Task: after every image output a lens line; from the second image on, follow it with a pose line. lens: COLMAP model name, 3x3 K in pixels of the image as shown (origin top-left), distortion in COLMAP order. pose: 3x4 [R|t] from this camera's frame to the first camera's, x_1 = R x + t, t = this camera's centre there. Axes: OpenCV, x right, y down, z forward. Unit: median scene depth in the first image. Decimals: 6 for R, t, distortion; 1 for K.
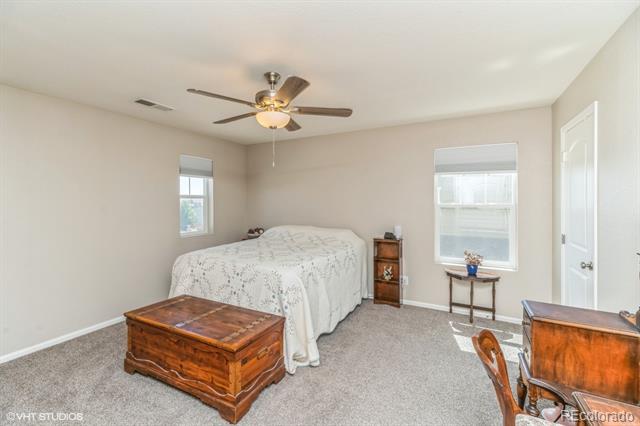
lens RADIAL K [[282.8, 0, 339.6], [0, 282.8, 204.4], [0, 0, 1]] dist [0.002987, 0.000055]
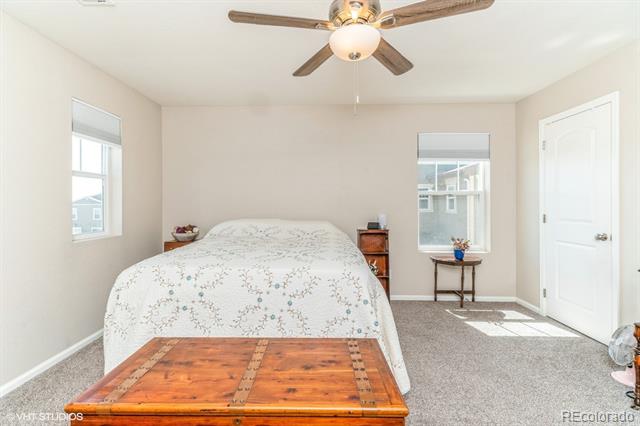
lens RADIAL K [[282.8, 0, 318.4], [0, 282.8, 206.9], [0, 0, 1]] dist [0.002987, 0.000055]
pose [[0.901813, -0.006545, 0.432078, -0.420762], [0.007686, 0.999970, -0.000896, 0.057719], [-0.432059, 0.004129, 0.901836, 0.310169]]
